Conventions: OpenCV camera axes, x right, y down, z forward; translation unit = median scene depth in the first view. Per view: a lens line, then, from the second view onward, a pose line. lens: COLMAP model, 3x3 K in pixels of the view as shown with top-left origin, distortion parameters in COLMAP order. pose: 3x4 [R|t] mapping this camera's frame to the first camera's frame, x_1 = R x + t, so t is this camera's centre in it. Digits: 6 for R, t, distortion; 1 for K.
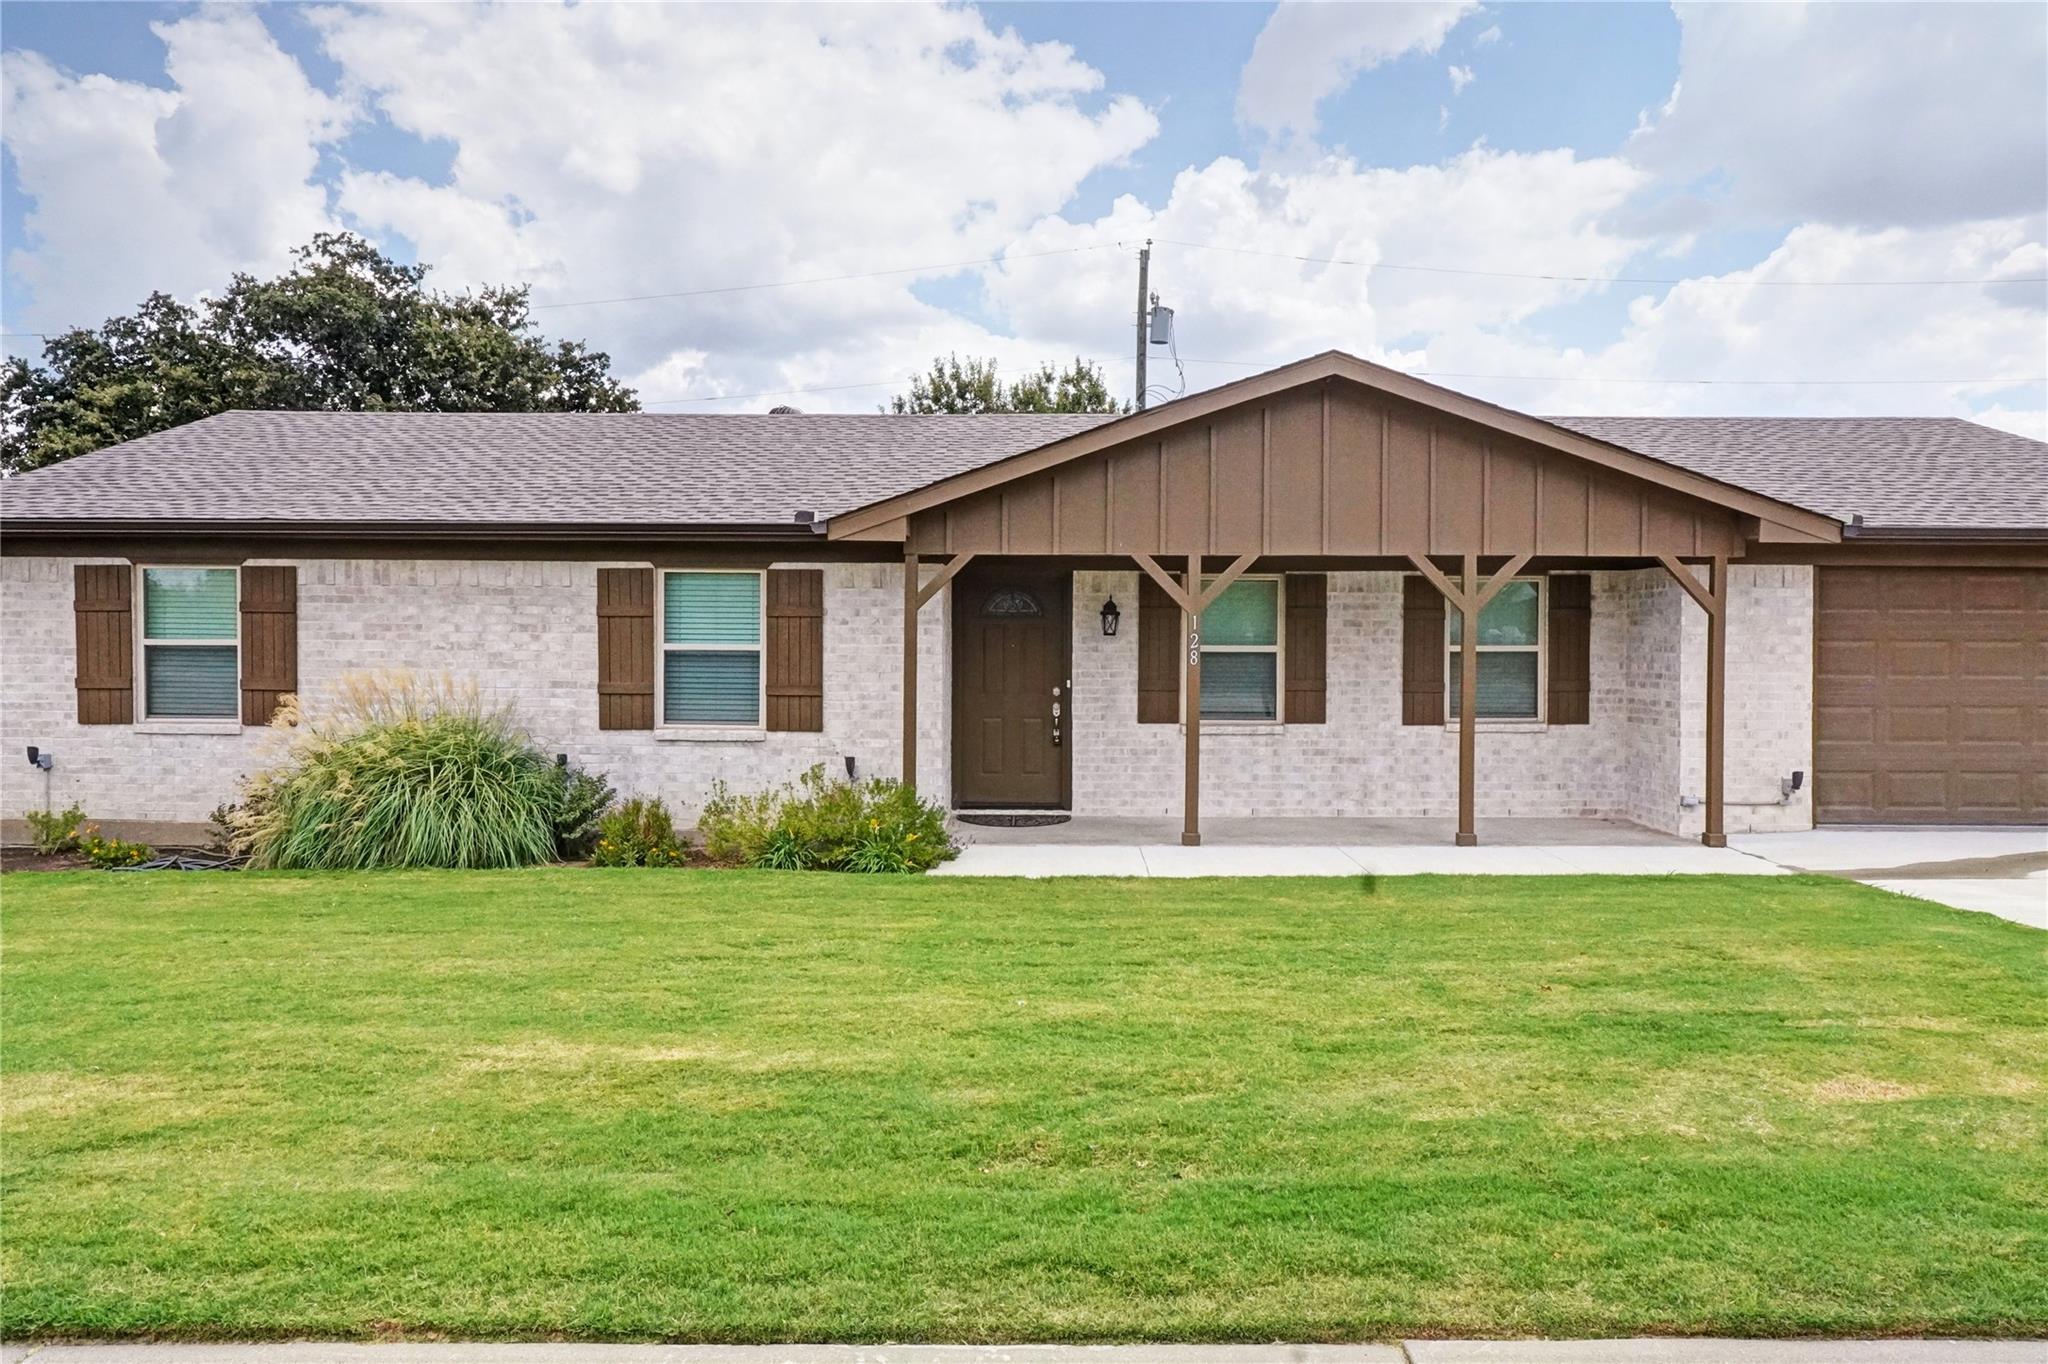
lens RADIAL K [[1441.5, 0, 1049.3], [0, 1441.5, 680.3], [0, 0, 1]] dist [-0.055745, 0.103609]
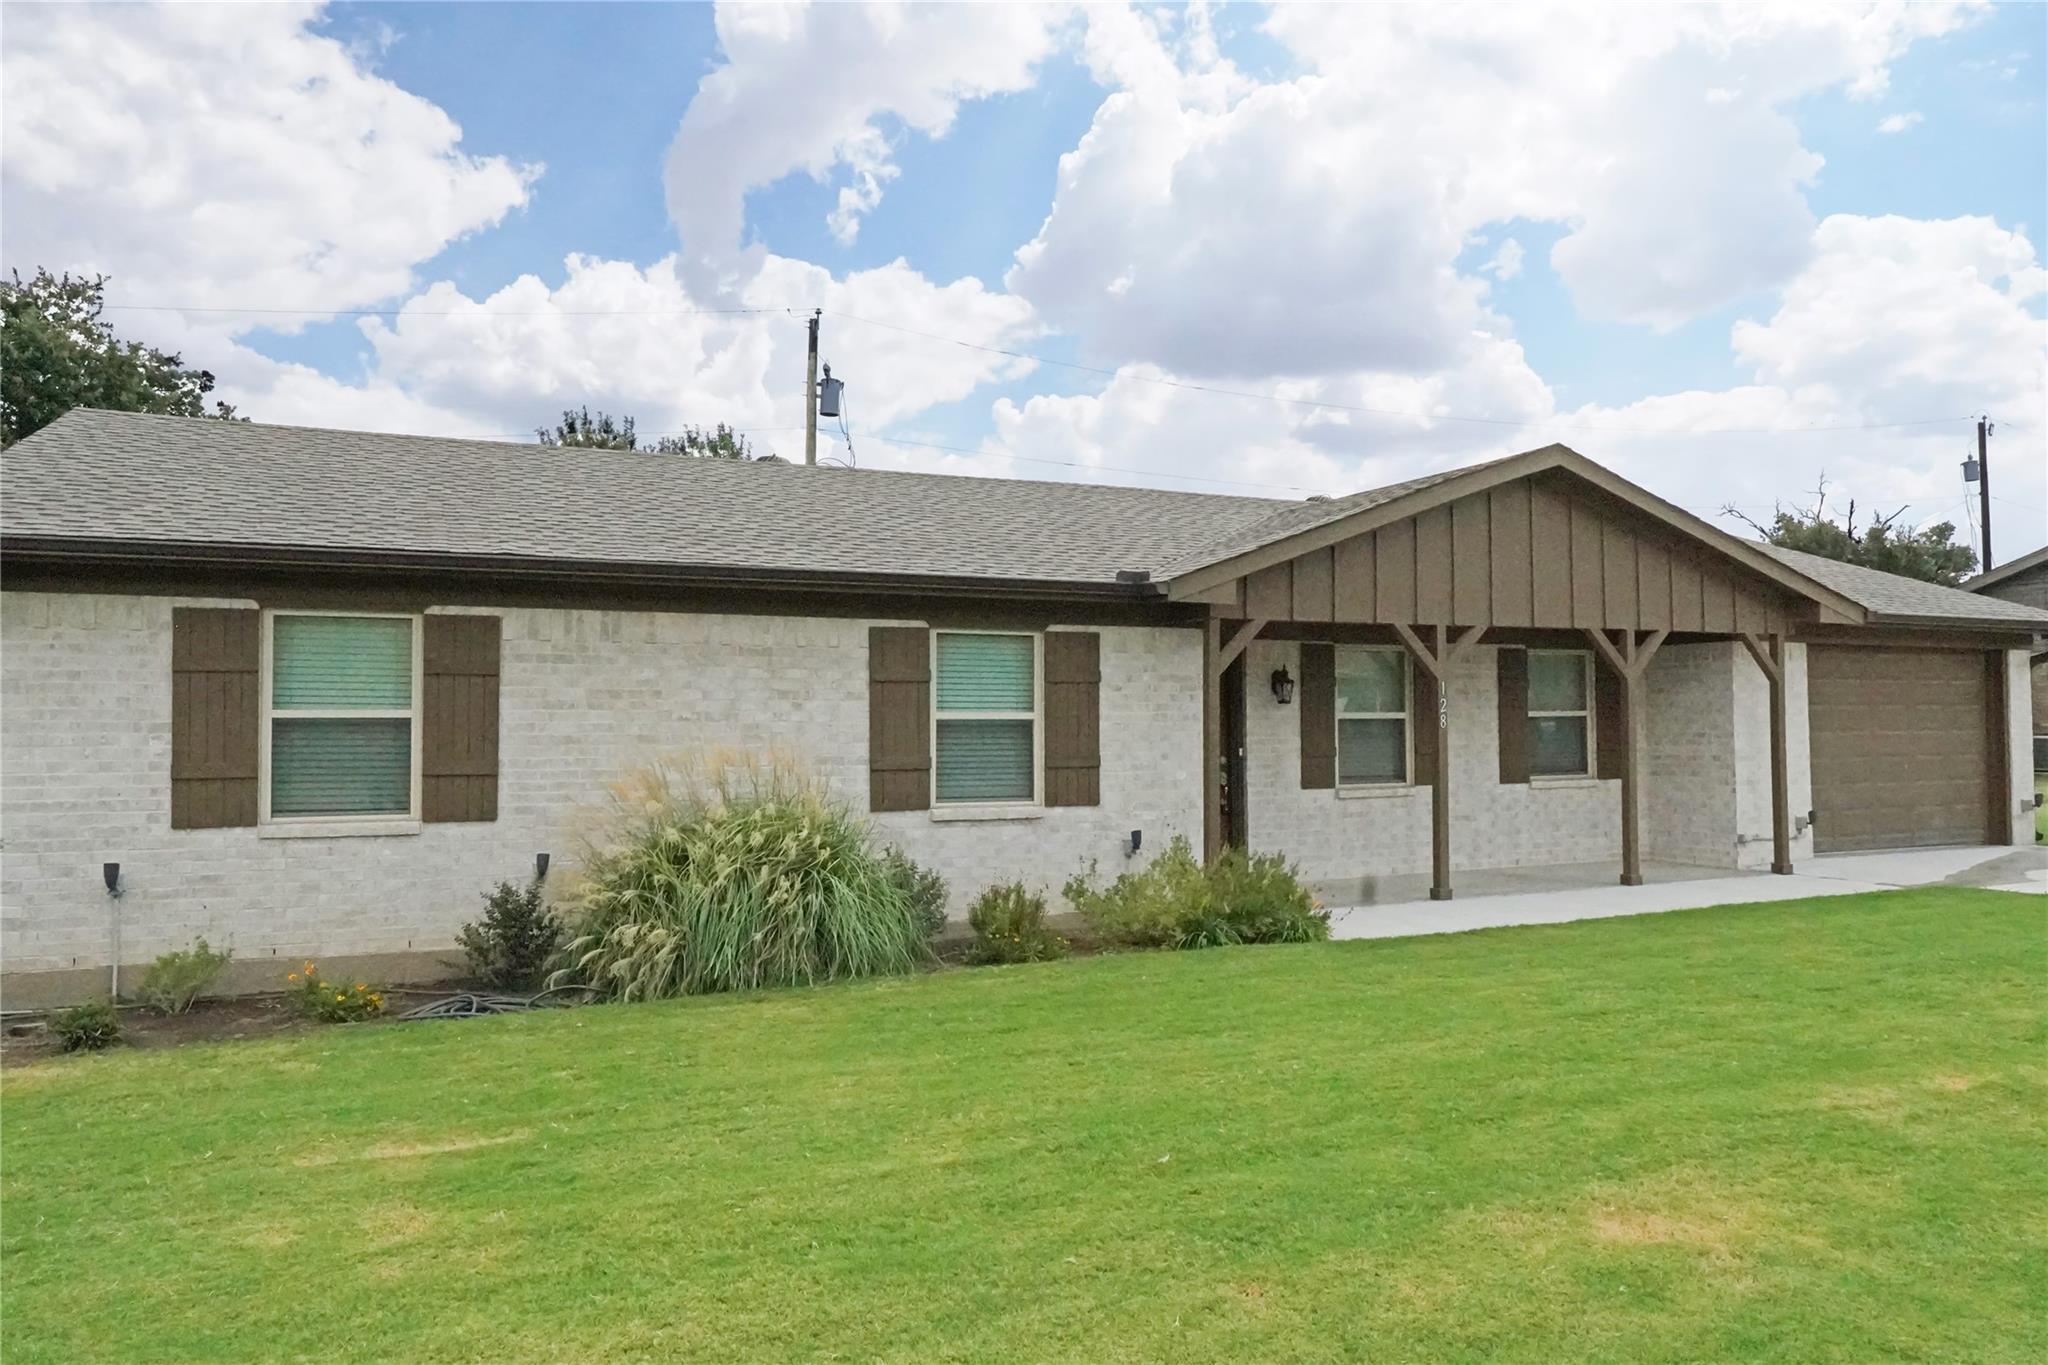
lens RADIAL K [[1441.5, 0, 1049.3], [0, 1441.5, 680.8], [0, 0, 1]] dist [-0.055745, 0.103609]
pose [[0.904678, 0.003438, 0.426081, -0.582605], [0.020568, 0.998450, -0.051726, 0.002510], [-0.425598, 0.055559, 0.903205, 0.162774]]
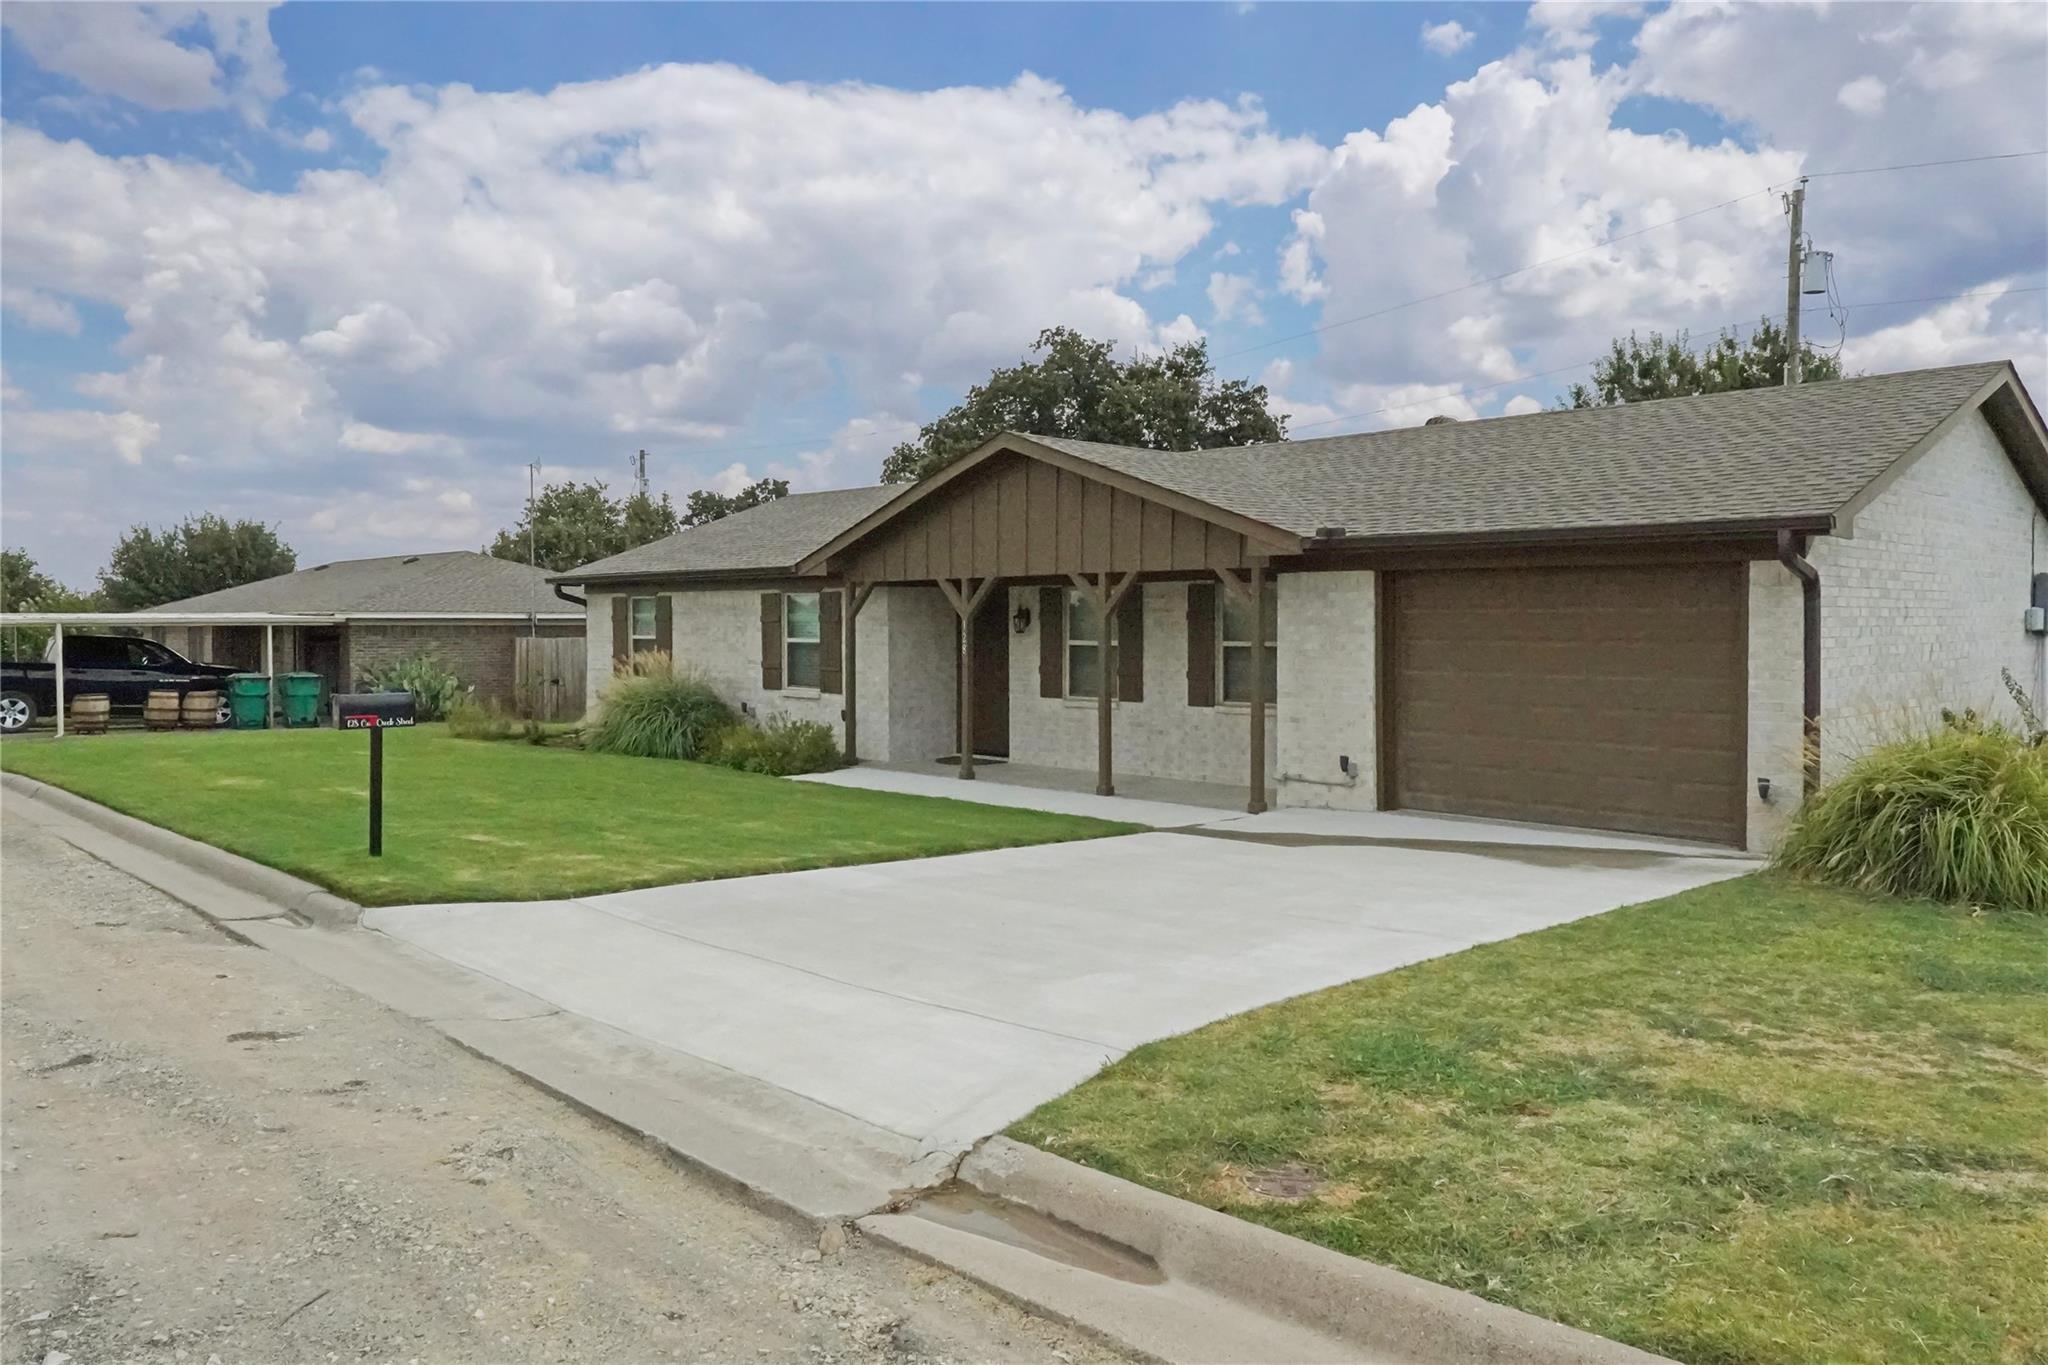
lens RADIAL K [[1552.2, 0, 1024.0], [0, 1552.2, 682.5], [0, 0, 1]] dist [-0.043485, -0.000524]
pose [[0.671234, 0.024670, -0.740835, 1.234897], [-0.016602, 0.999696, 0.018247, -0.011483], [0.741060, 0.000051, 0.671439, 0.002955]]
